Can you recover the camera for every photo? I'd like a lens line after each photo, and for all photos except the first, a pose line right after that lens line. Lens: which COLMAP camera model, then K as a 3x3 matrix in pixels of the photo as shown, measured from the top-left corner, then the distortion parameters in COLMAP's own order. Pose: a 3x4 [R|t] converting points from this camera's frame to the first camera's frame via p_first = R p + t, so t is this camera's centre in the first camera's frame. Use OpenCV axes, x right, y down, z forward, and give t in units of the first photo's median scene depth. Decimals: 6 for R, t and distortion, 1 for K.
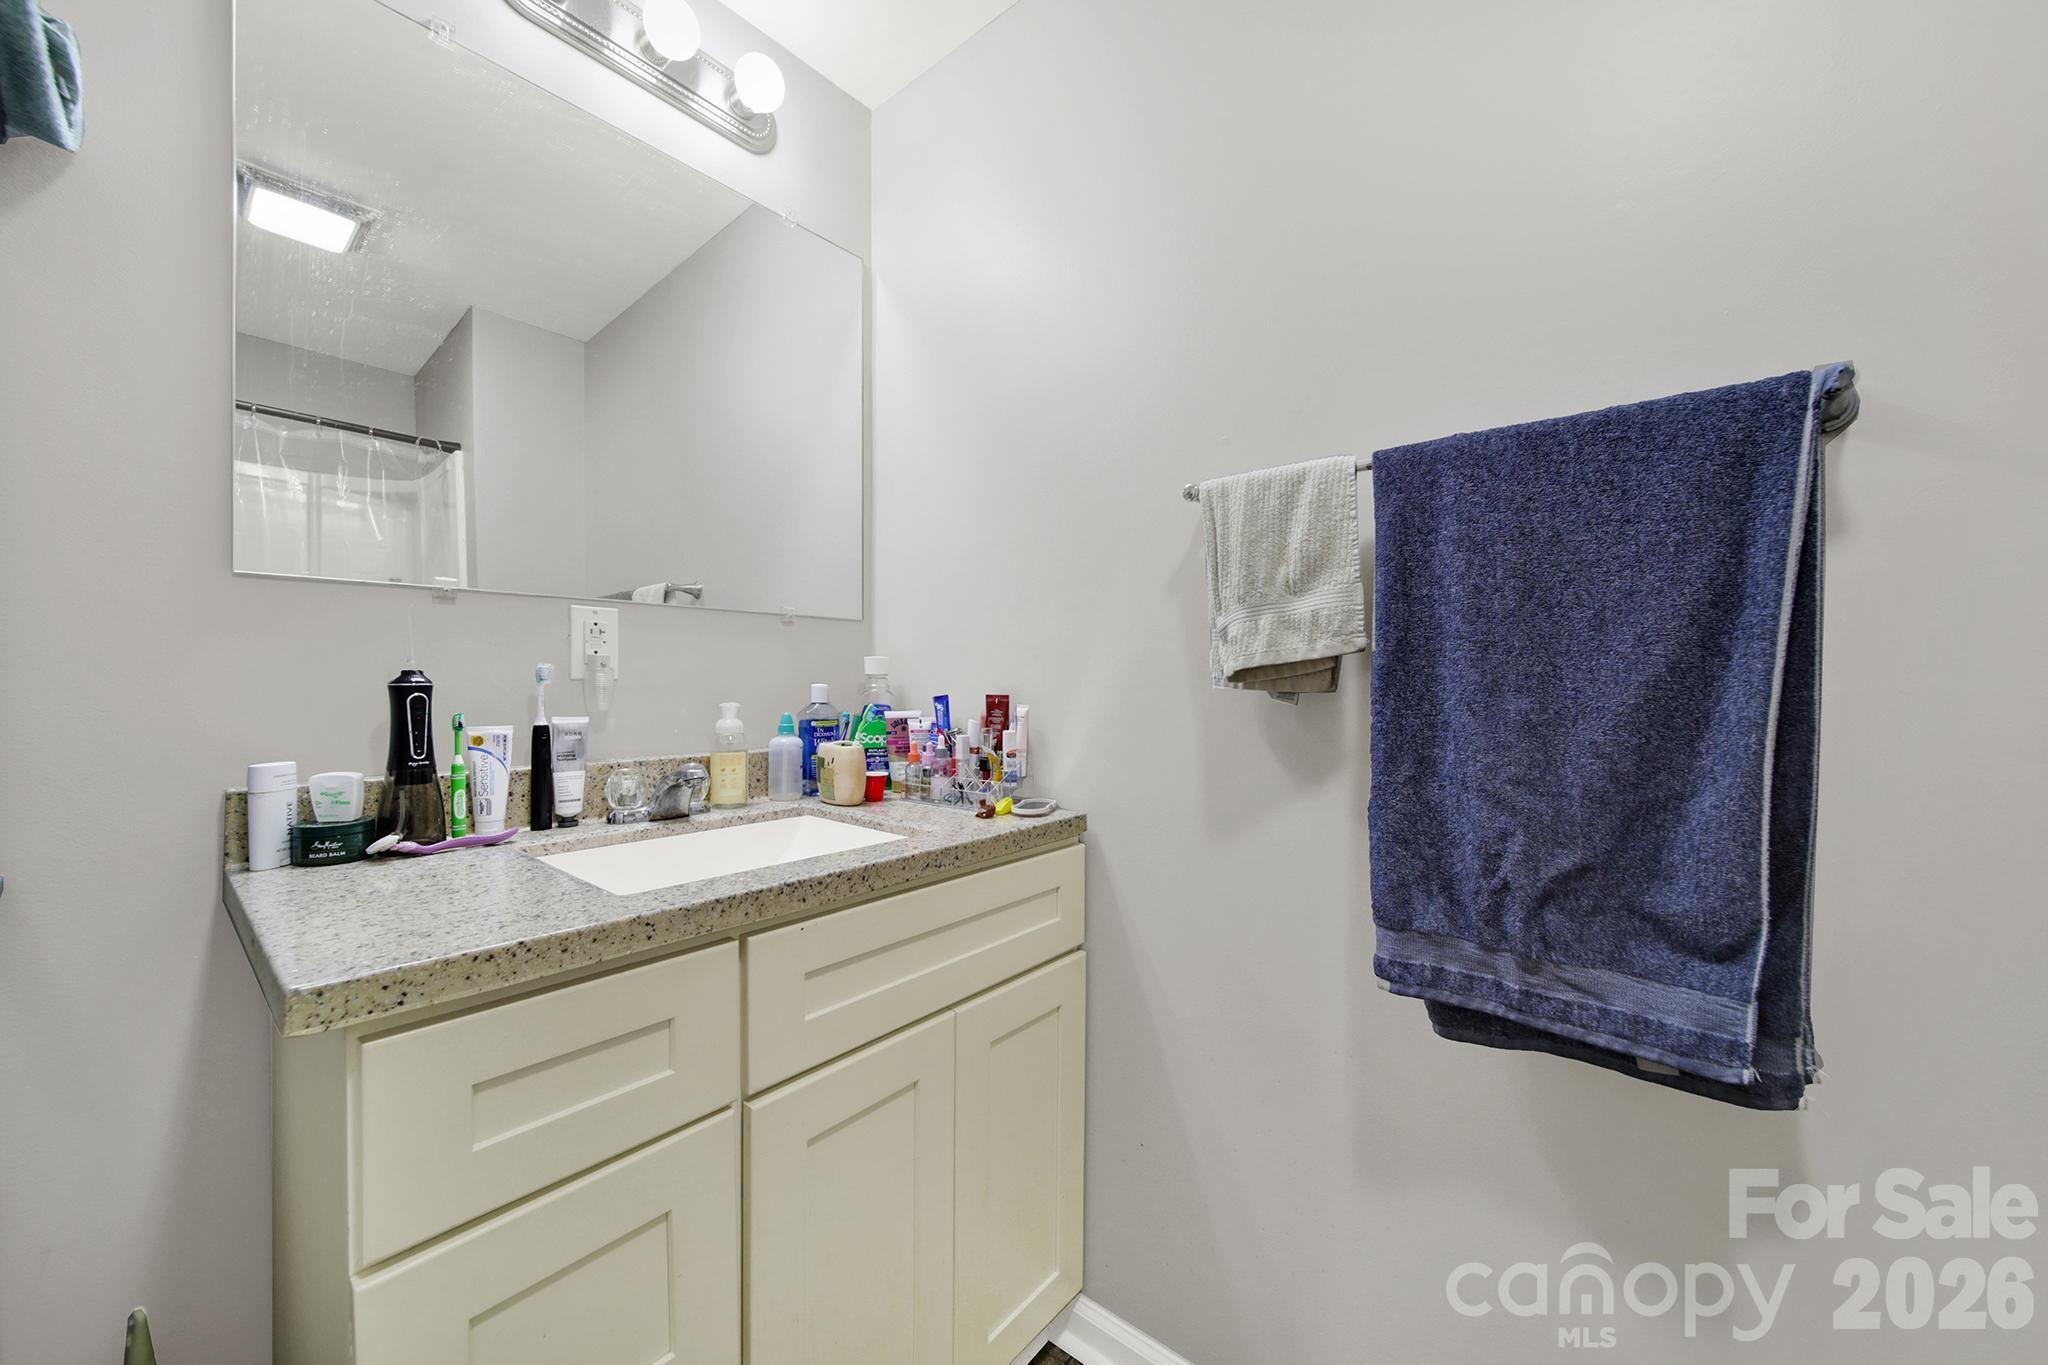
lens RADIAL K [[740.5, 0, 1028.4], [0, 740.5, 690.5], [0, 0, 1]] dist [-0.001526, -0.000422]
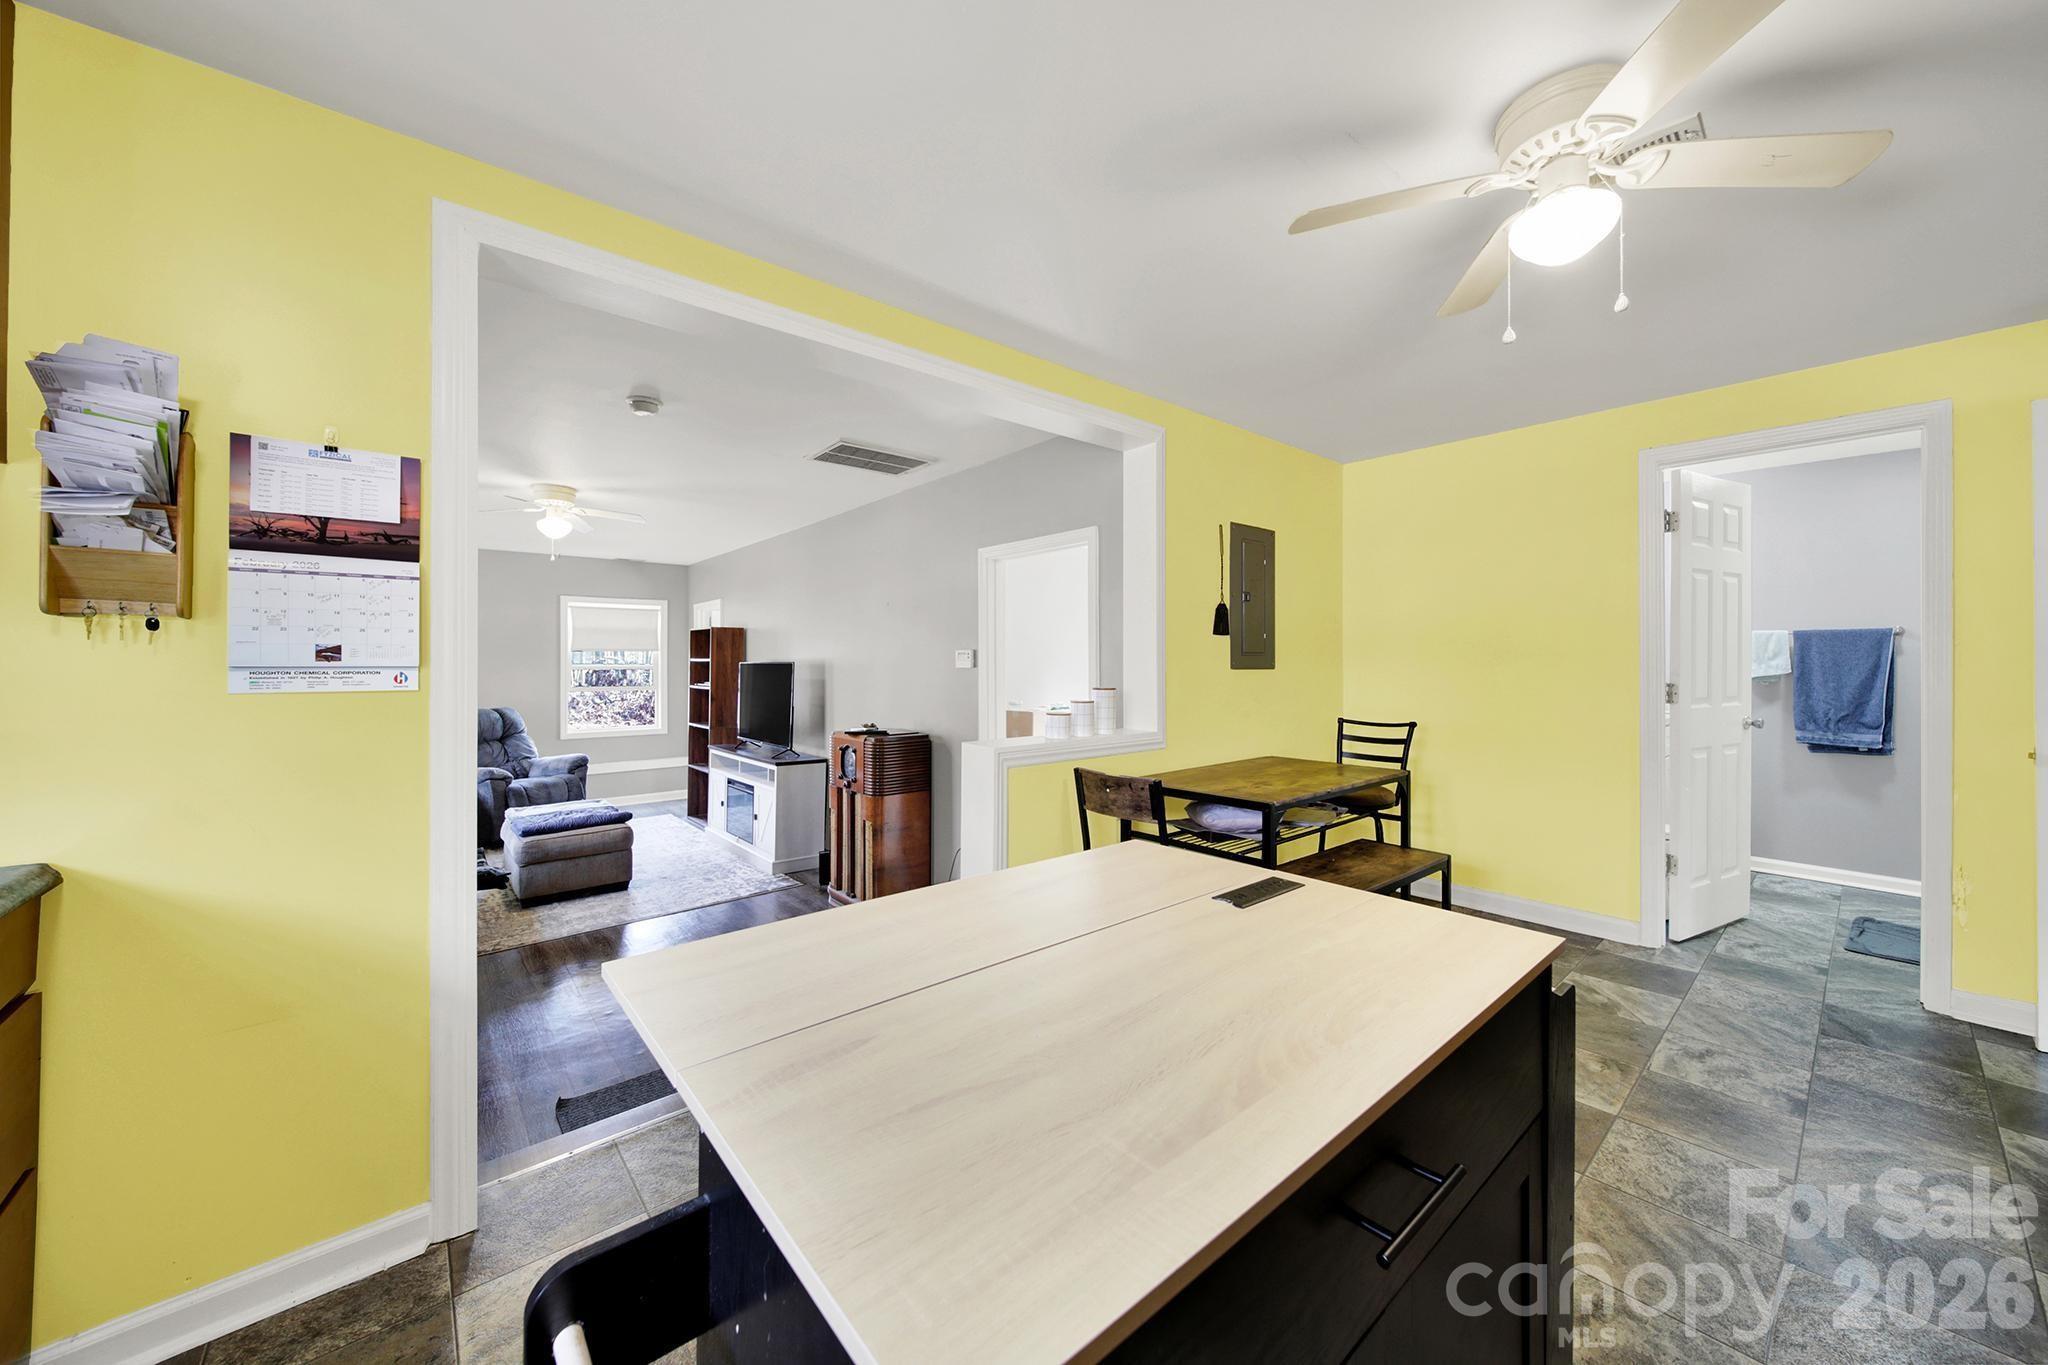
lens RADIAL K [[740.5, 0, 1016.8], [0, 740.5, 672.3], [0, 0, 1]] dist [-0.001526, -0.000422]
pose [[0.987127, 0.005632, -0.159840, -4.215097], [-0.007199, 0.999932, -0.009225, 0.020991], [0.159777, 0.010257, 0.987100, -5.102575]]
